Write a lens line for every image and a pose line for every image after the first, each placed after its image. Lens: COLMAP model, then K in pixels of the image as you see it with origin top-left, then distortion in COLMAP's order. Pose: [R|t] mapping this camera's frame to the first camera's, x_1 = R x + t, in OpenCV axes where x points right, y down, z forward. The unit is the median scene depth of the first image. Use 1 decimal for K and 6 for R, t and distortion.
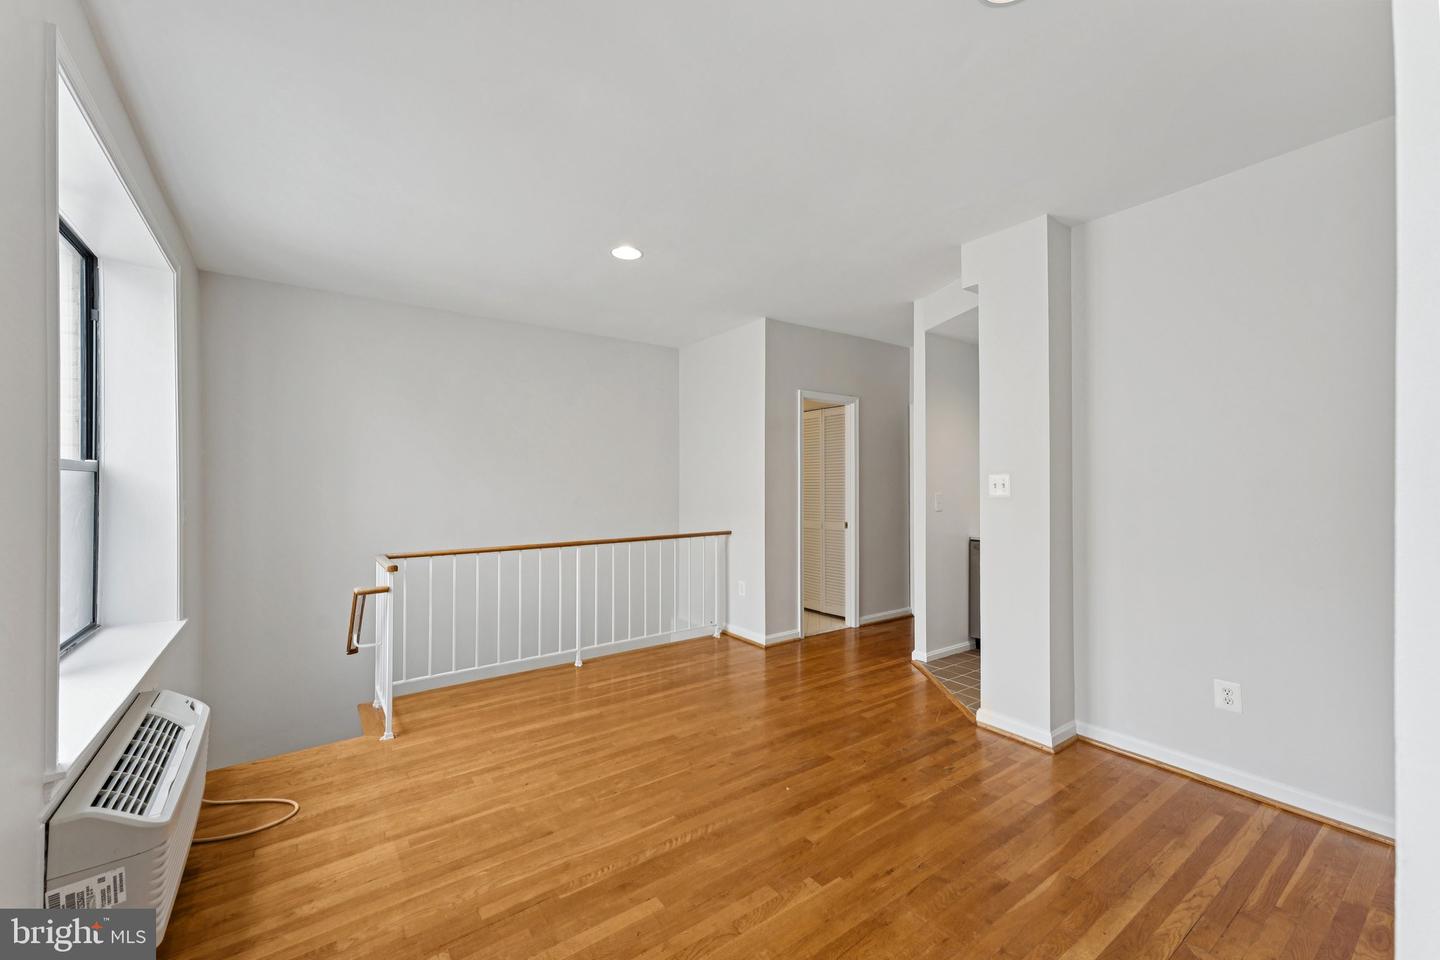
lens RADIAL K [[579.5, 0, 742.5], [0, 579.5, 473.0], [0, 0, 1]] dist [0.003967, -0.001314]
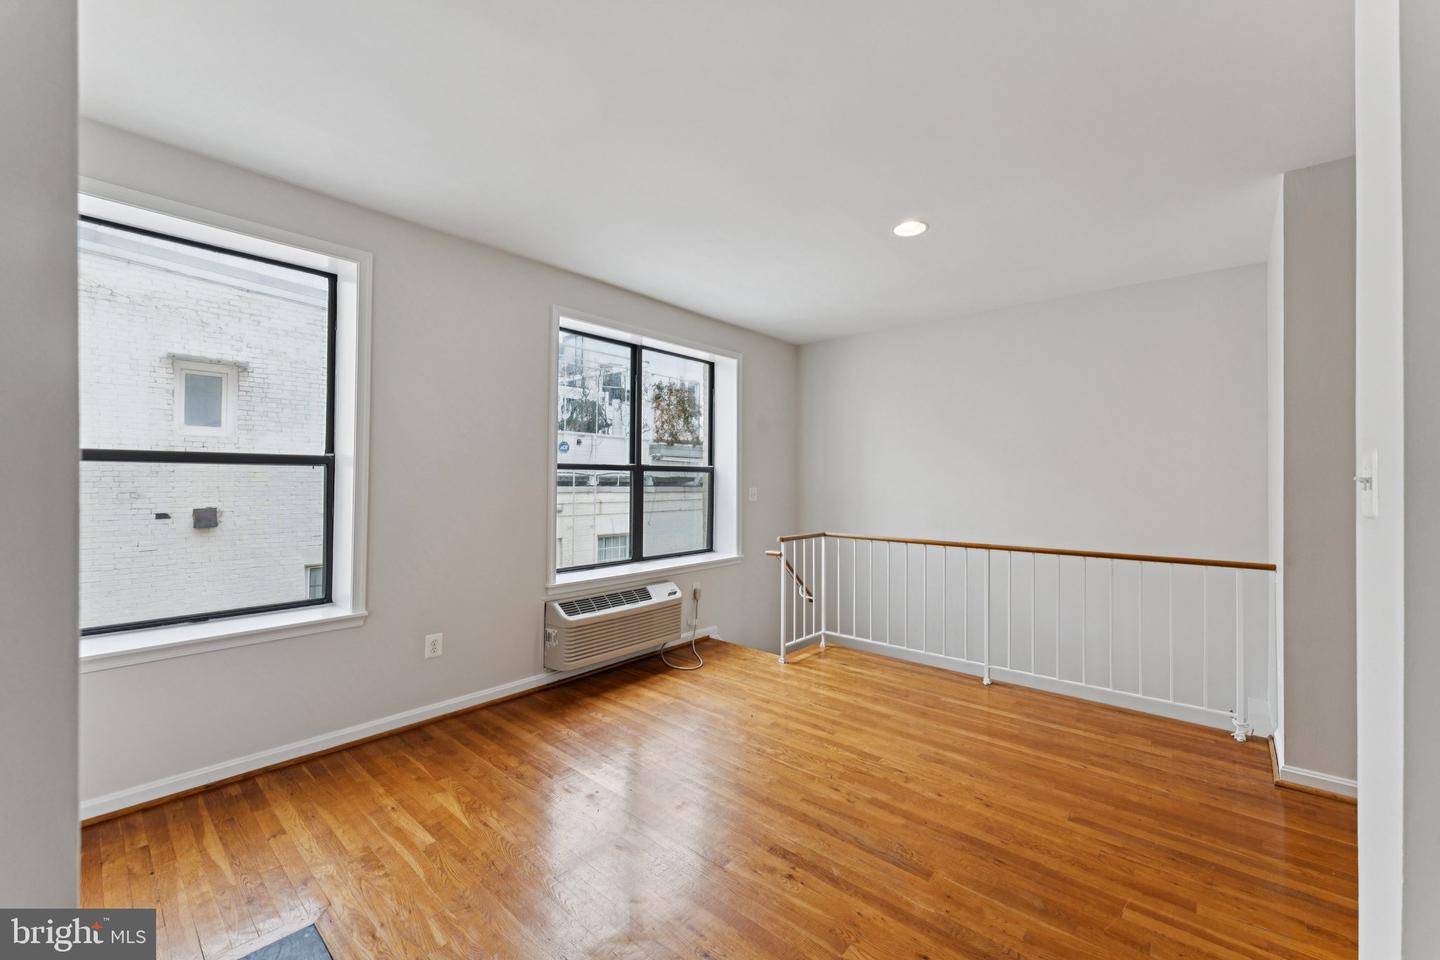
lens RADIAL K [[579.5, 0, 721.0], [0, 579.5, 480.8], [0, 0, 1]] dist [0.003967, -0.001314]
pose [[0.192137, -0.000406, -0.981368, 0.761344], [0.009476, 0.999954, 0.001441, 0.014838], [0.981322, -0.009577, 0.192132, 0.609555]]
